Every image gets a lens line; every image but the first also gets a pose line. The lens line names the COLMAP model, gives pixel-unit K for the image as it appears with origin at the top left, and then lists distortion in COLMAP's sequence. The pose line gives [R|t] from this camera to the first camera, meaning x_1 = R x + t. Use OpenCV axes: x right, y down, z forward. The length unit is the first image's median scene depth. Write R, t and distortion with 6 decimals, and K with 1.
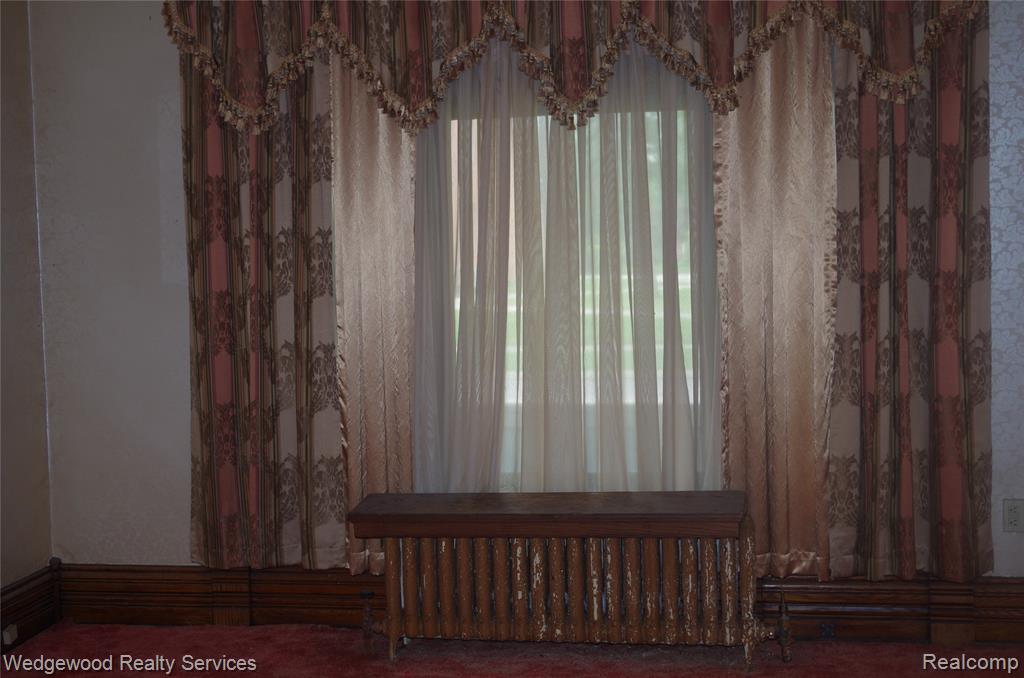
lens RADIAL K [[1388.3, 0, 506.0], [0, 1388.3, 331.1], [0, 0, 1]] dist [0.001890, 0.000000]
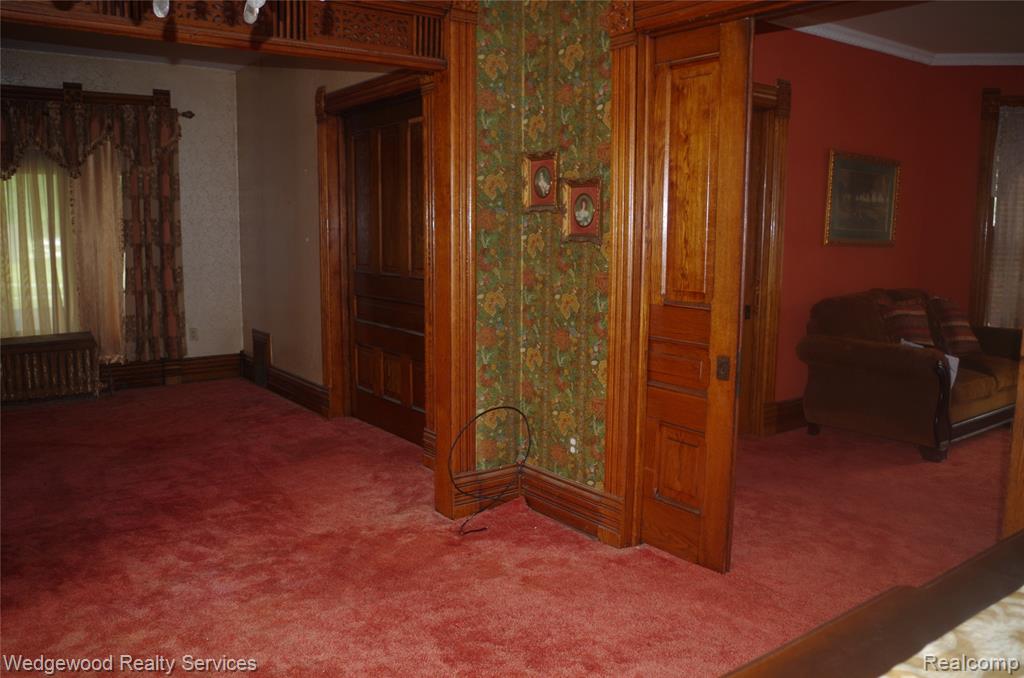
lens RADIAL K [[797.1, 0, 508.9], [0, 797.1, 333.2], [0, 0, 1]] dist [-0.089068, 0.037893]
pose [[0.696643, -0.063998, 0.714558, -0.299081], [0.024788, 0.997566, 0.065178, 0.045455], [-0.716989, -0.027693, 0.696534, -0.503293]]
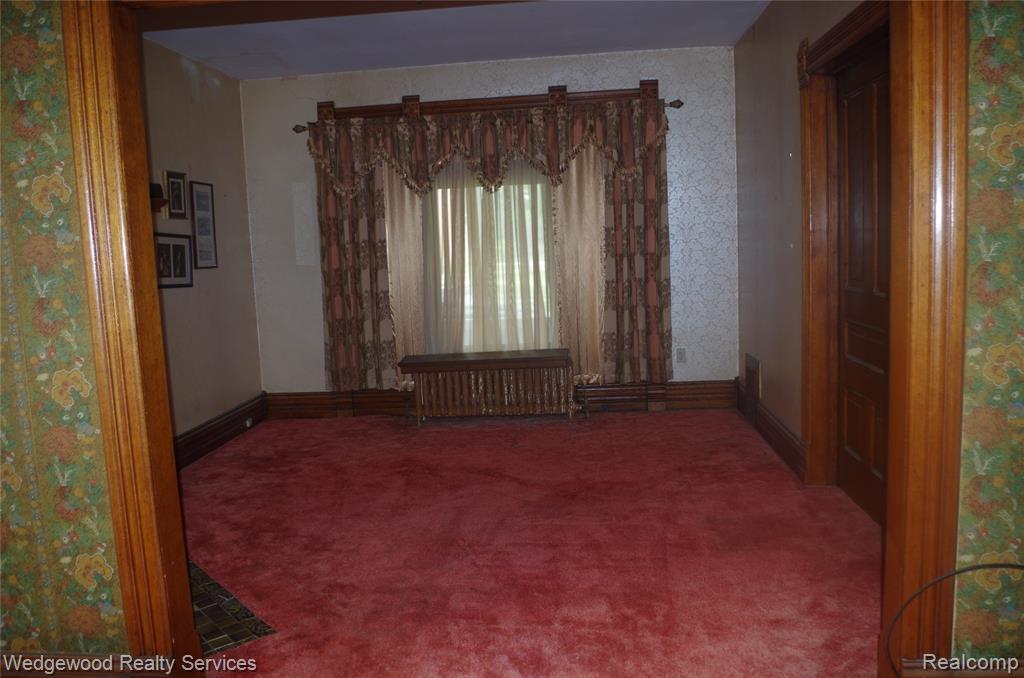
lens RADIAL K [[797.1, 0, 508.3], [0, 797.1, 337.0], [0, 0, 1]] dist [-0.089068, 0.037893]
pose [[0.997145, -0.027440, 0.070346, -0.022662], [0.023825, 0.998378, 0.051717, 0.023987], [-0.071651, -0.049893, 0.996181, -0.322898]]
